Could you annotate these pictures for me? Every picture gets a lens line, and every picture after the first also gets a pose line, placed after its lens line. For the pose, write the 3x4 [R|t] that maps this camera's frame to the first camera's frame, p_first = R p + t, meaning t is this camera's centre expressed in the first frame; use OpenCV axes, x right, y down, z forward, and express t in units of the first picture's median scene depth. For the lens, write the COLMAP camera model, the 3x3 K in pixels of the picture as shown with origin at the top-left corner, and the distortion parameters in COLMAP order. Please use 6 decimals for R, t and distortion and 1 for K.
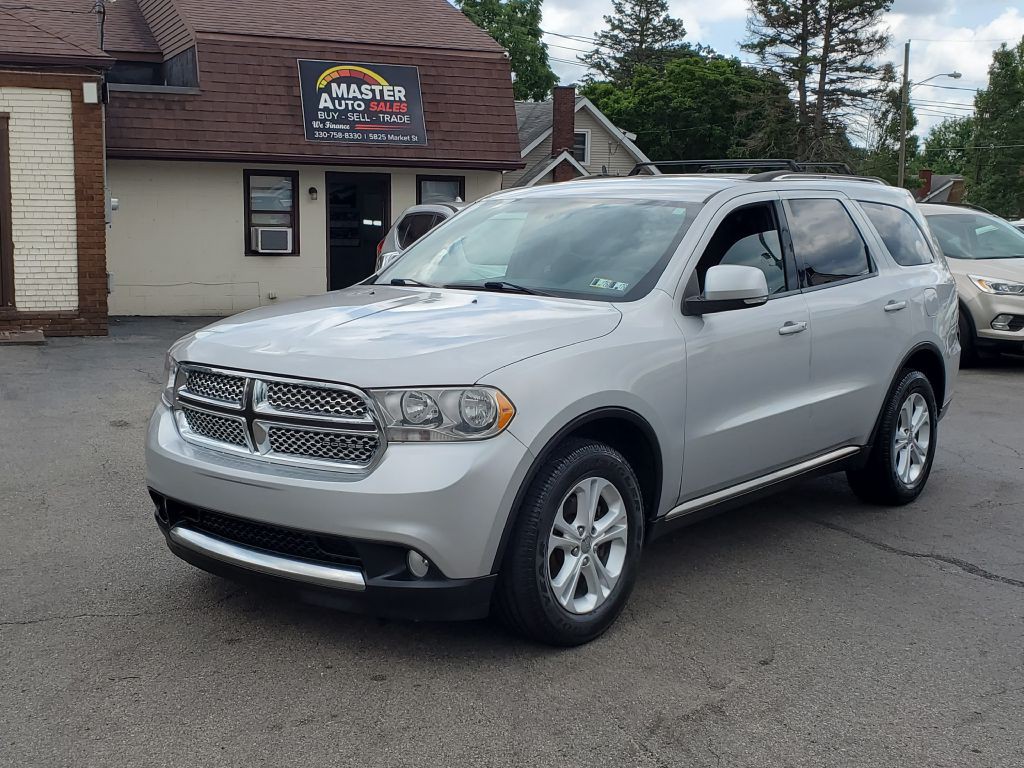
lens RADIAL K [[1256.7, 0, 522.0], [0, 1256.7, 395.0], [0, 0, 1]] dist [0.162243, -0.539219]
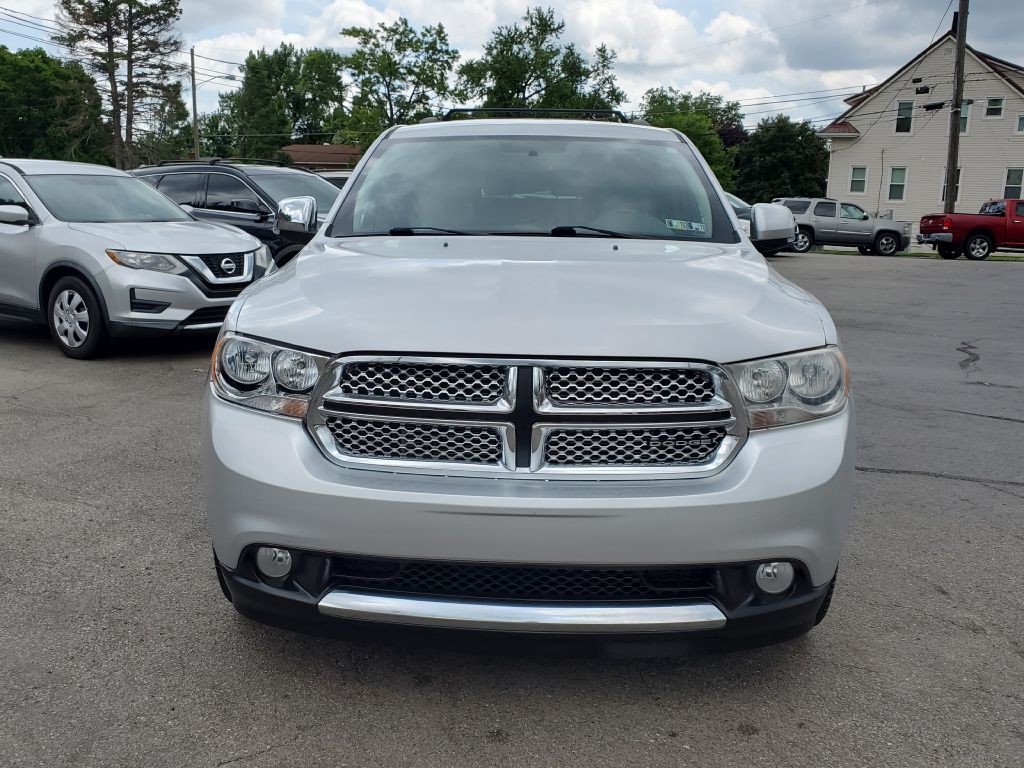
lens RADIAL K [[970.4, 0, 498.0], [0, 970.4, 383.7], [0, 0, 1]] dist [0.007478, 0.020592]
pose [[0.812713, -0.113388, 0.571525, -0.126677], [0.081184, 0.993351, 0.081632, -0.011495], [-0.576981, -0.019945, 0.816514, 0.136996]]
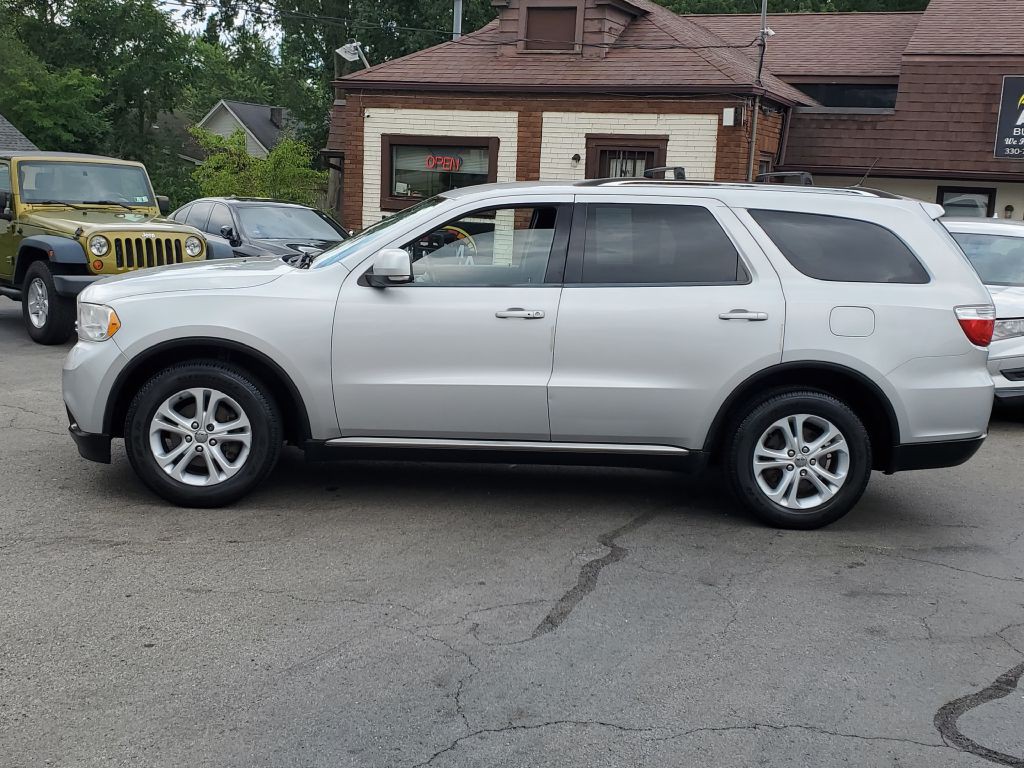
lens RADIAL K [[1256.7, 0, 522.0], [0, 1256.7, 395.0], [0, 0, 1]] dist [0.162243, -0.539219]
pose [[0.675223, 0.133318, -0.725465, 0.318423], [-0.146479, 0.988178, 0.045262, -0.010086], [0.722923, 0.075703, 0.686769, 0.073388]]
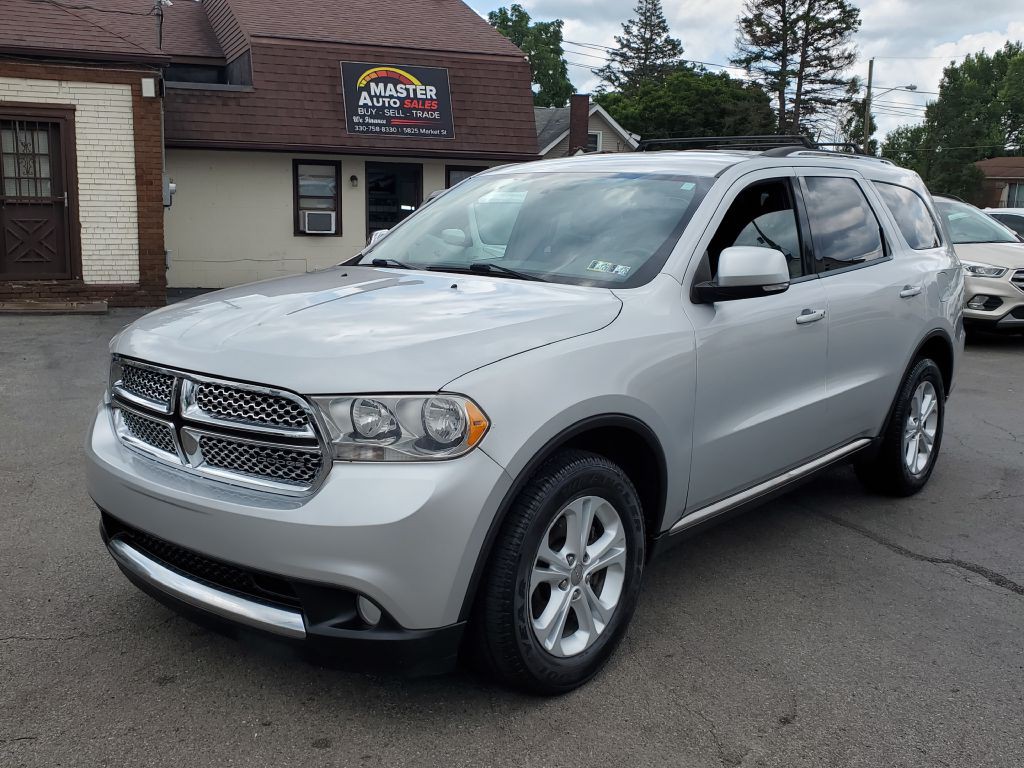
lens RADIAL K [[1030.8, 0, 519.8], [0, 1030.8, 386.0], [0, 0, 1]] dist [0.053340, -0.151167]
pose [[0.999677, 0.010629, -0.023093, 0.006713], [-0.009872, 0.999417, 0.032680, -0.007712], [0.023427, -0.032441, 0.999199, 0.075789]]
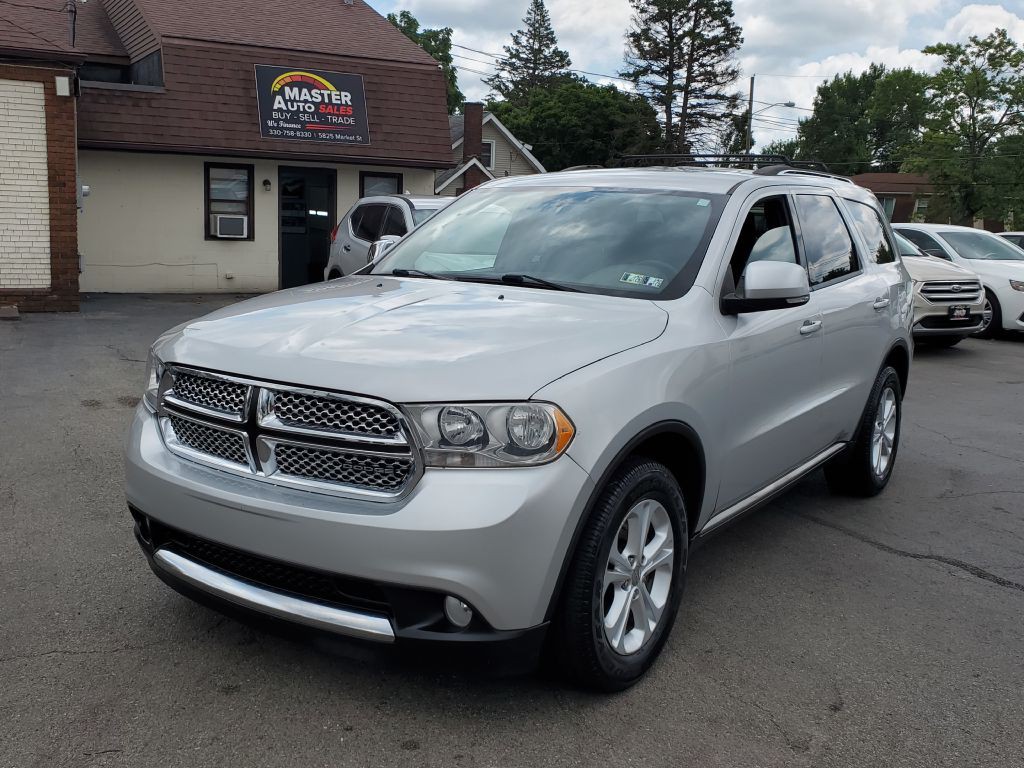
lens RADIAL K [[1033.4, 0, 512.0], [0, 1033.4, 384.0], [0, 0, 1]] dist [0.014192, -0.031682]
pose [[0.996581, 0.008672, 0.082159, -0.023786], [-0.010620, 0.999672, 0.023300, -0.007810], [-0.081930, -0.024092, 0.996347, 0.070996]]
